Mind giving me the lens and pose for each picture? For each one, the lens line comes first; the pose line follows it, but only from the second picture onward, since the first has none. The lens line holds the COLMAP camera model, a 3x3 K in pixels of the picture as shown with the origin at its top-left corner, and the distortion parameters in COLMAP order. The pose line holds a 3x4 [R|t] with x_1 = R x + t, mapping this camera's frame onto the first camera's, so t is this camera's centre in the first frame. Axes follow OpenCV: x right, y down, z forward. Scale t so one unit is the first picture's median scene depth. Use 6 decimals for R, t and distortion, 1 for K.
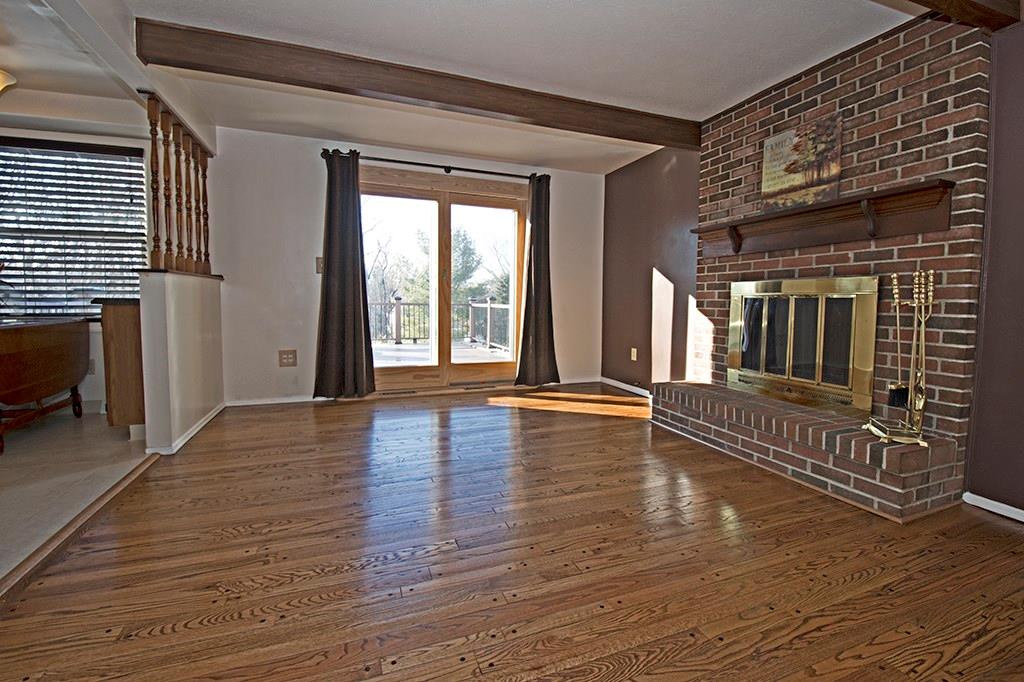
lens RADIAL K [[452.4, 0, 525.9], [0, 452.4, 329.0], [0, 0, 1]] dist [0.012583, -0.021048]
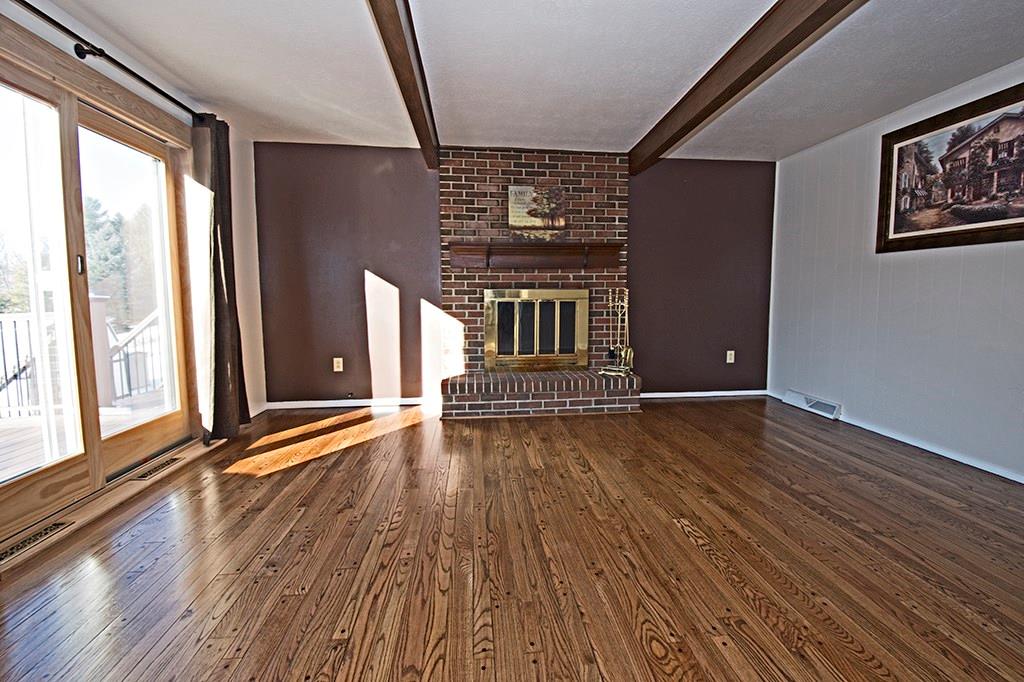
lens RADIAL K [[452.4, 0, 525.9], [0, 452.4, 329.0], [0, 0, 1]] dist [0.012583, -0.021048]
pose [[0.242888, -0.087038, 0.966142, -0.843821], [0.063581, 0.995253, 0.073676, -0.089066], [-0.967968, 0.043534, 0.247269, 0.658500]]
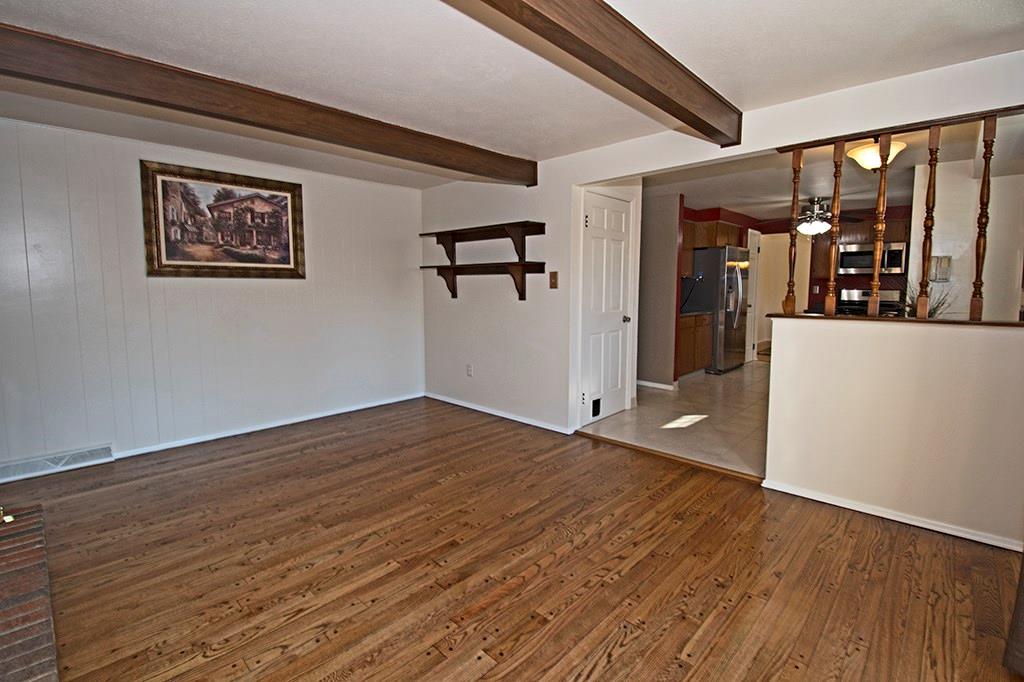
lens RADIAL K [[452.4, 0, 525.9], [0, 452.4, 329.0], [0, 0, 1]] dist [0.012583, -0.021048]
pose [[-0.893842, 0.028262, -0.447491, 0.180988], [-0.039513, 0.989164, 0.141396, -0.210876], [0.446638, 0.144068, -0.883040, 1.564523]]
